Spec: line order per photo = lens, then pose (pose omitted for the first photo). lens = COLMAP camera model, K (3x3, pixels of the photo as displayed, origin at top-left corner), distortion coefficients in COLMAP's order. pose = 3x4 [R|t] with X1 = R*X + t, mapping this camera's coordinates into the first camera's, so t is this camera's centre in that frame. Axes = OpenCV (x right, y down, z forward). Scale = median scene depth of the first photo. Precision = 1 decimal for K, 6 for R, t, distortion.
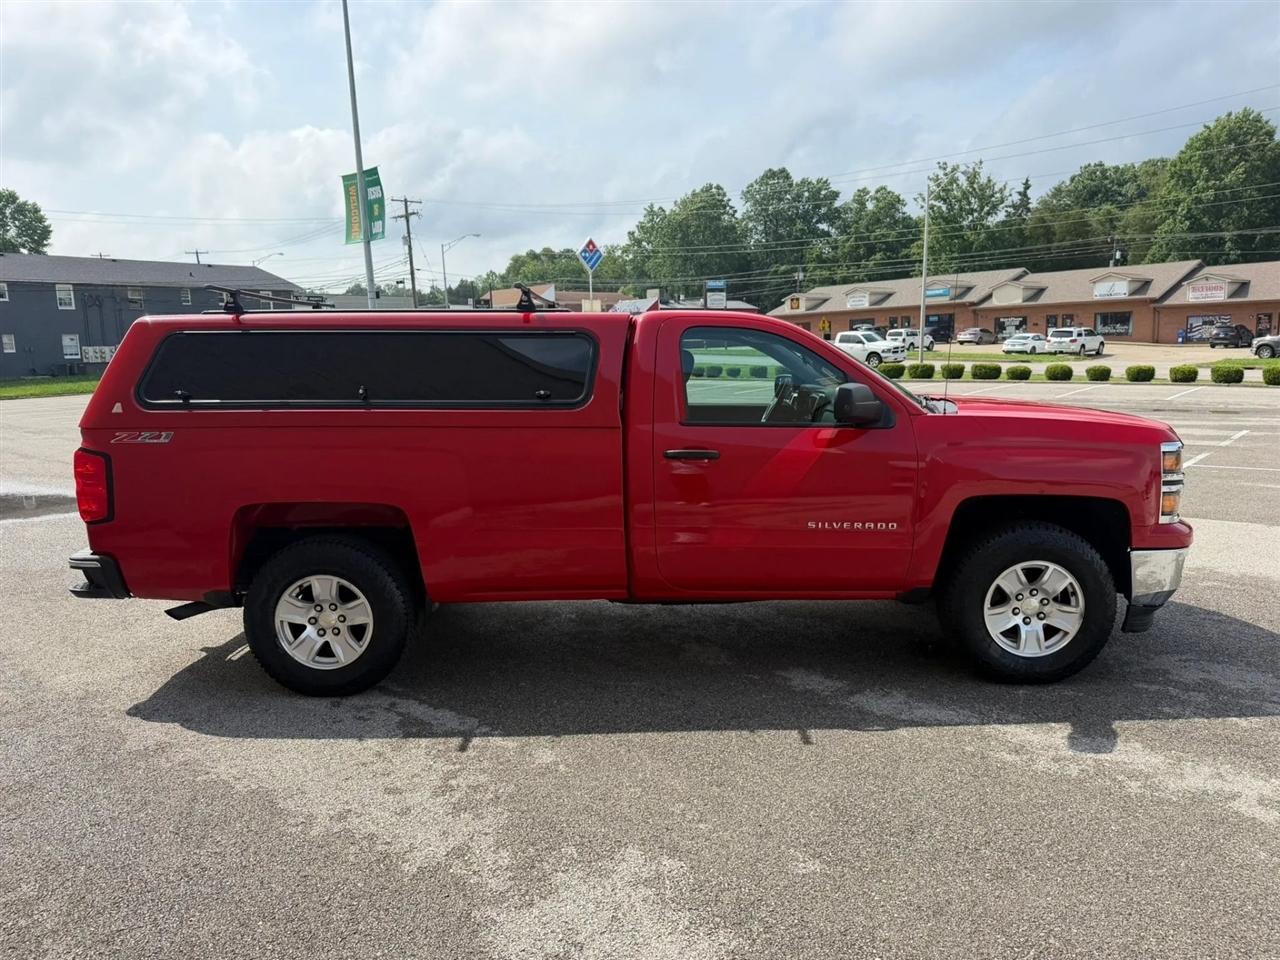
lens RADIAL K [[909.4, 0, 649.3], [0, 909.4, 474.9], [0, 0, 1]] dist [0.040469, -0.066496]
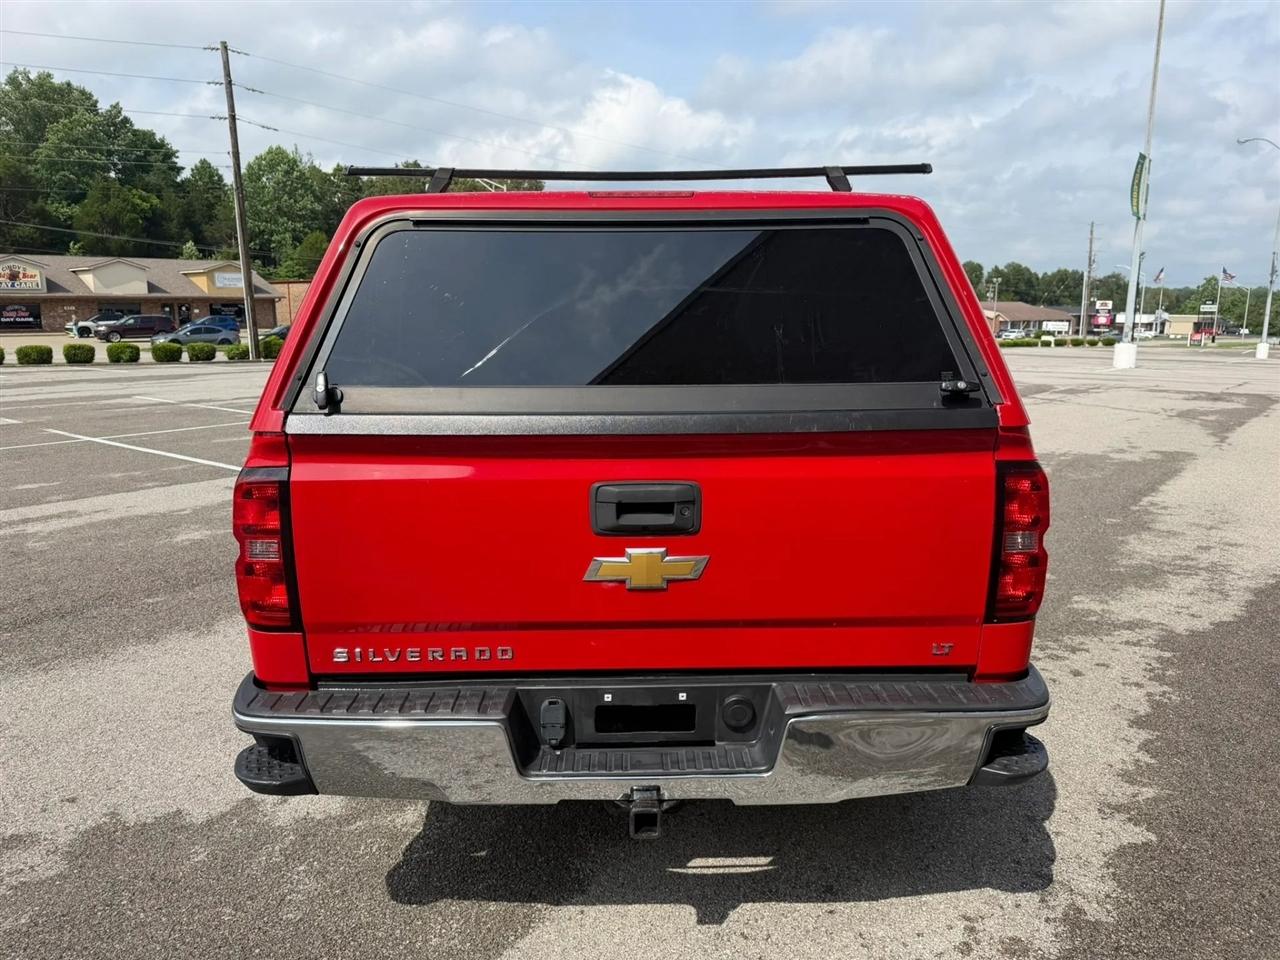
lens RADIAL K [[920.3, 0, 667.3], [0, 920.3, 452.4], [0, 0, 1]] dist [0.000136, -0.001353]
pose [[-0.040468, -0.131740, 0.990458, -0.074032], [0.137292, 0.981135, 0.136109, -0.008711], [-0.989704, 0.141490, -0.021618, 0.080532]]
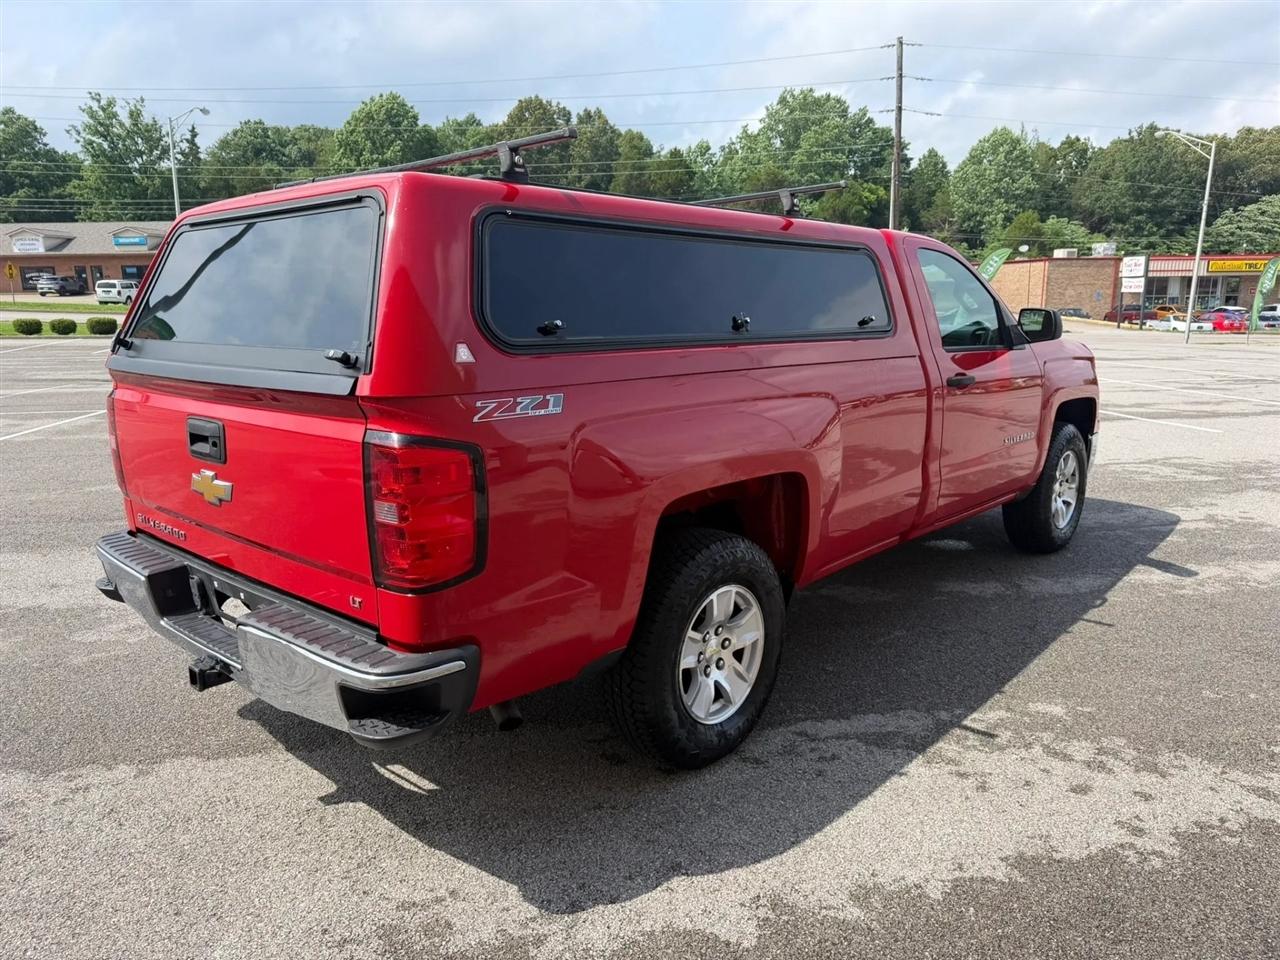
lens RADIAL K [[912.6, 0, 635.6], [0, 912.6, 479.5], [0, 0, 1]] dist [-0.001230, -0.003588]
pose [[0.659977, -0.132988, 0.739422, -0.060293], [0.095730, 0.991072, 0.092803, -0.002789], [-0.745162, 0.009537, 0.666815, 0.039727]]
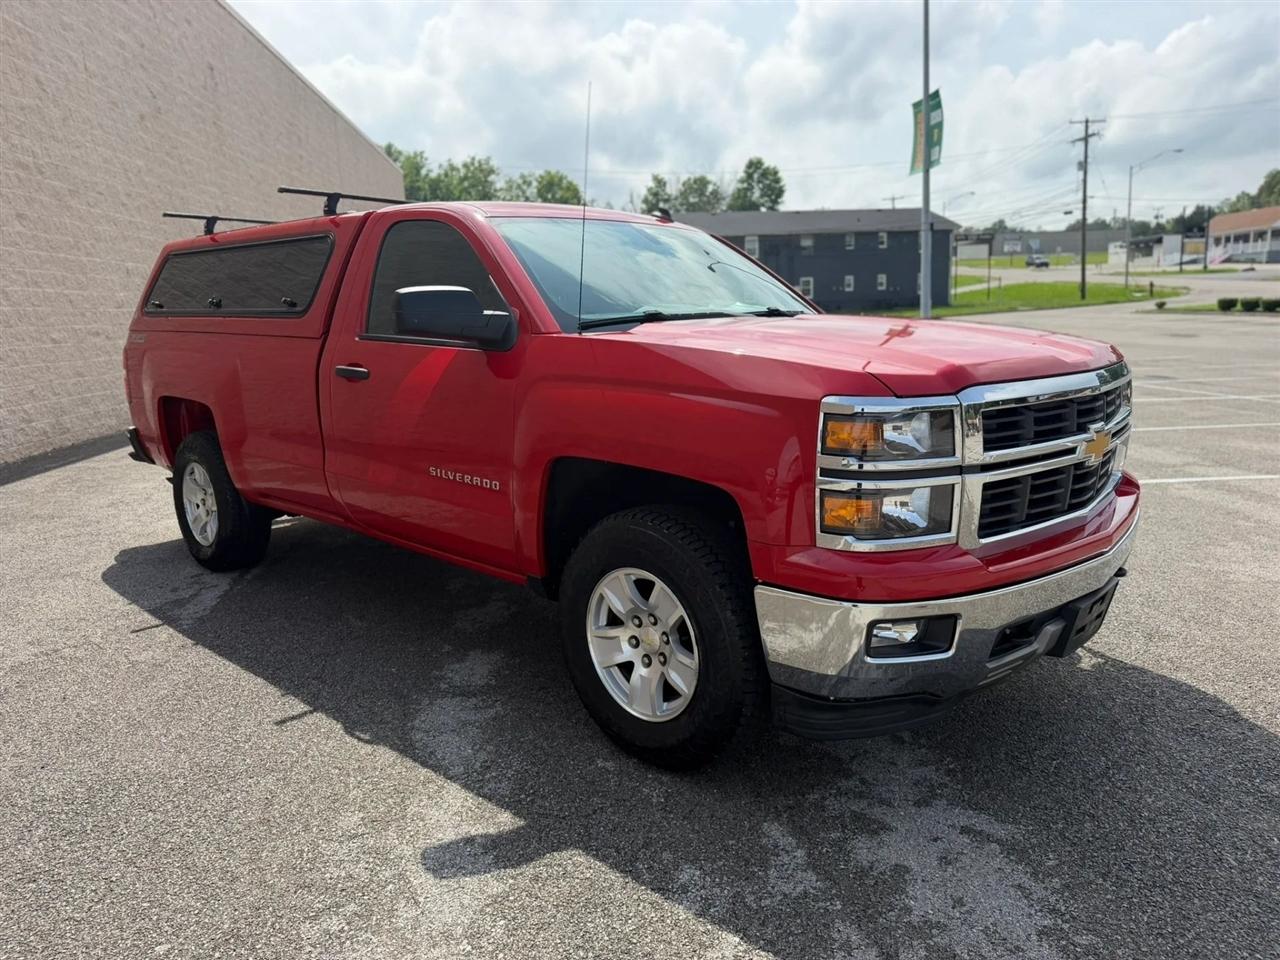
lens RADIAL K [[909.3, 0, 642.7], [0, 909.3, 462.6], [0, 0, 1]] dist [0.019115, -0.019475]
pose [[0.732771, 0.115697, -0.670568, 0.054948], [-0.082460, 0.993275, 0.081267, -0.001980], [0.675461, -0.004256, 0.737383, 0.035749]]
